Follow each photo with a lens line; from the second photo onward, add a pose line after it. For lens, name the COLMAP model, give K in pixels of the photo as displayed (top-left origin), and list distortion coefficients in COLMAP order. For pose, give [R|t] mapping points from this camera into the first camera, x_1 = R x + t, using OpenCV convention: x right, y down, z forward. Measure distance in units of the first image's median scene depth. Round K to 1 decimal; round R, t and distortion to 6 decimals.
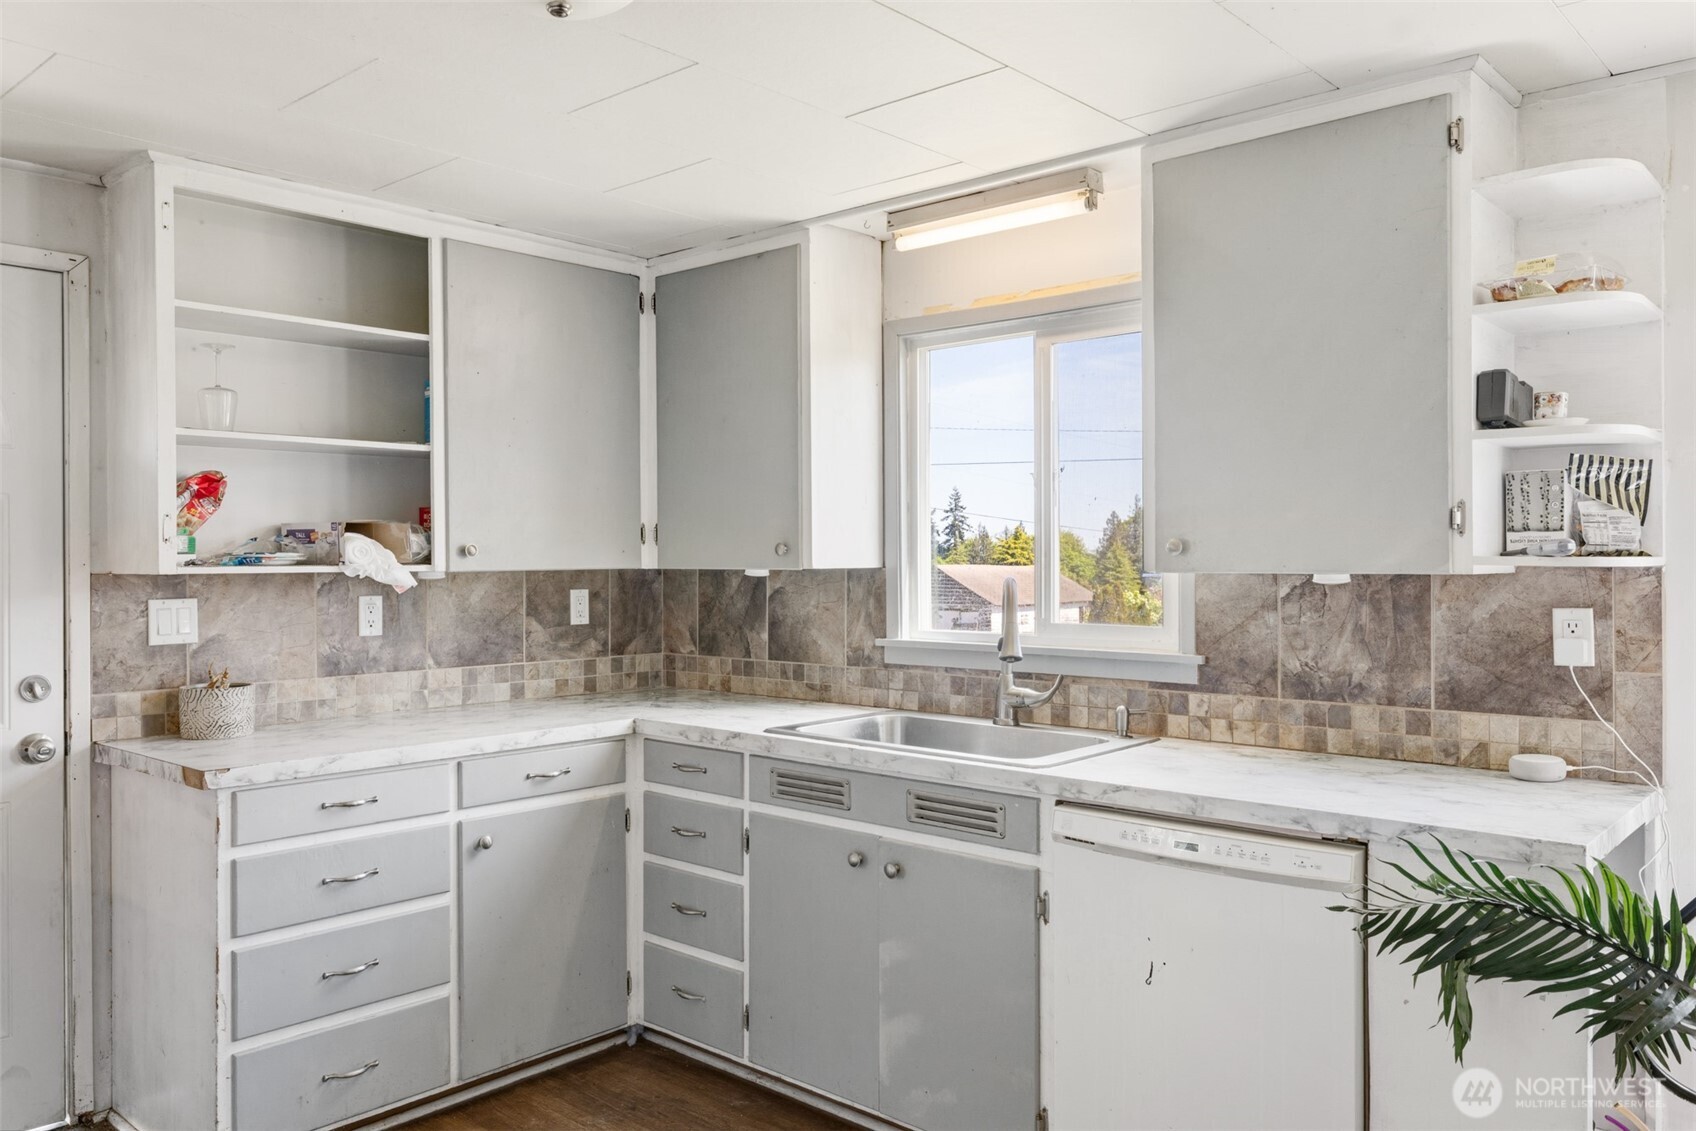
lens RADIAL K [[1266.2, 0, 849.2], [0, 1266.2, 565.0], [0, 0, 1]] dist [0.013615, 0.002616]
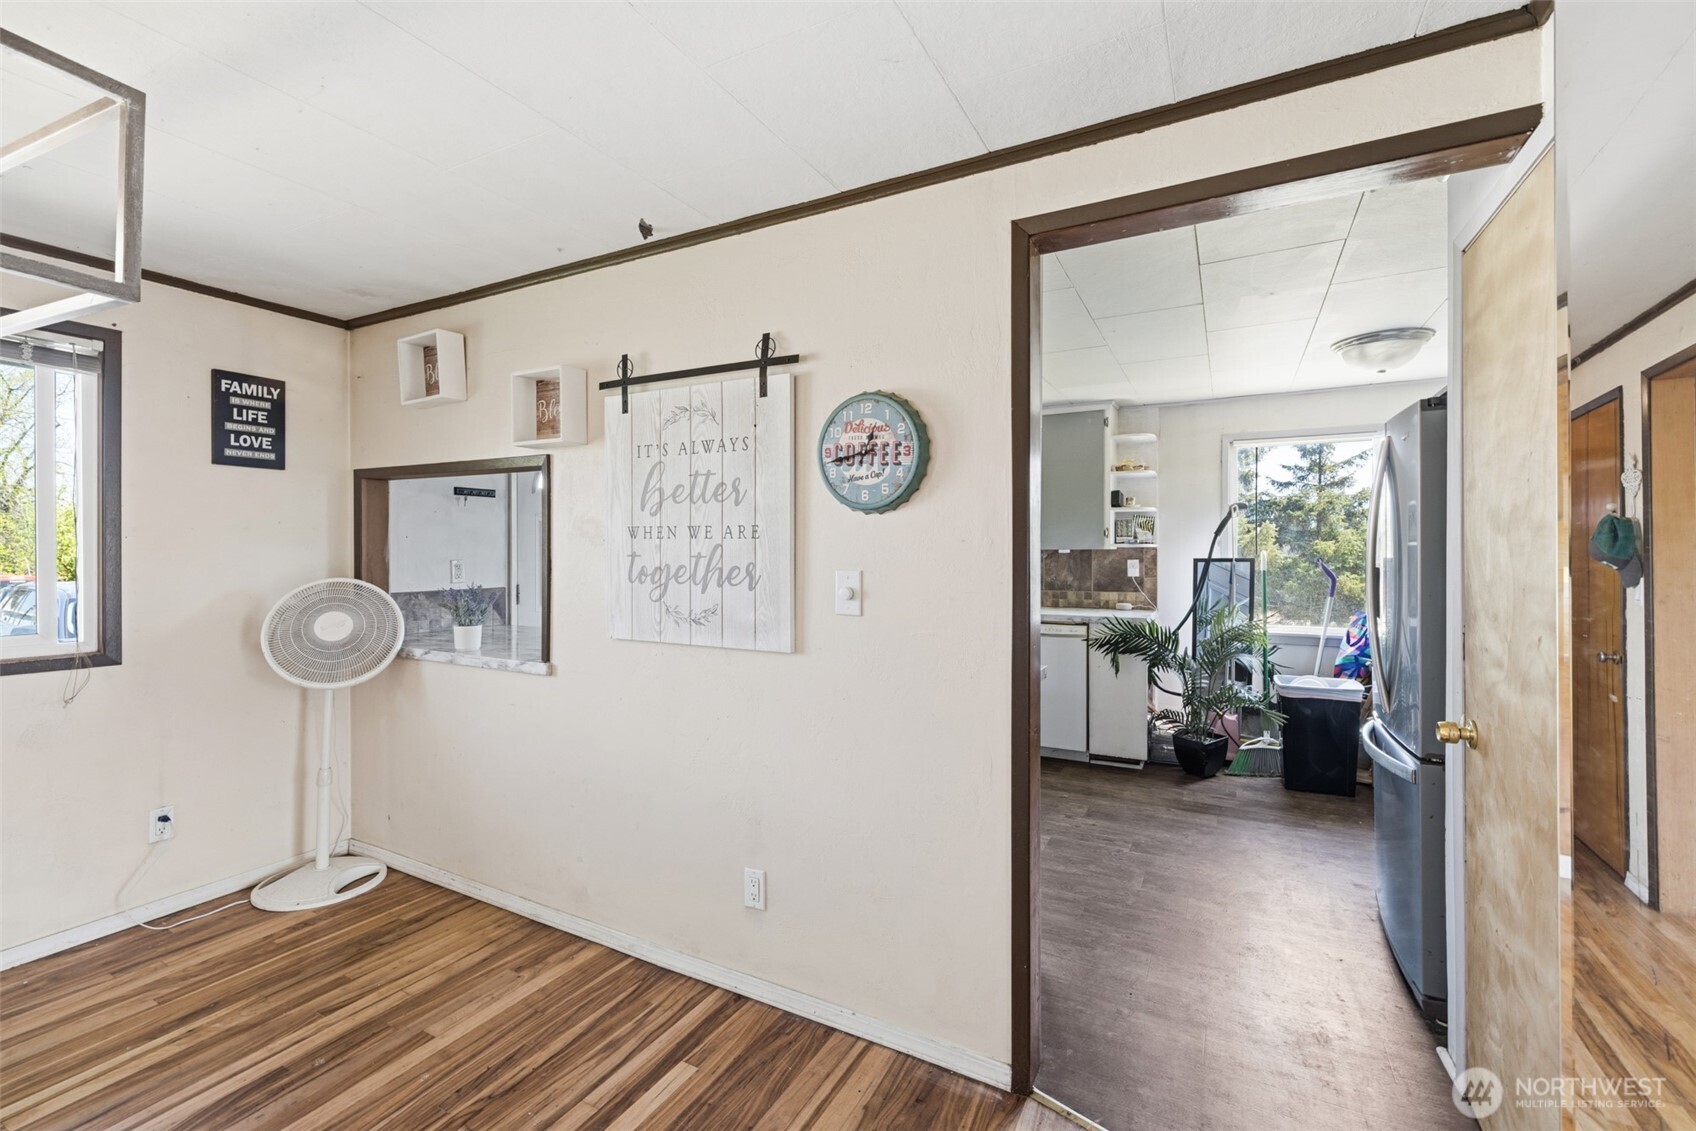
lens RADIAL K [[733.0, 0, 844.9], [0, 733.0, 555.6], [0, 0, 1]] dist [0.003266, 0.001287]
pose [[0.972250, 0.002871, 0.233928, -0.659592], [-0.002414, 0.999995, -0.002241, 0.030528], [-0.233933, 0.001614, 0.972251, -0.750210]]
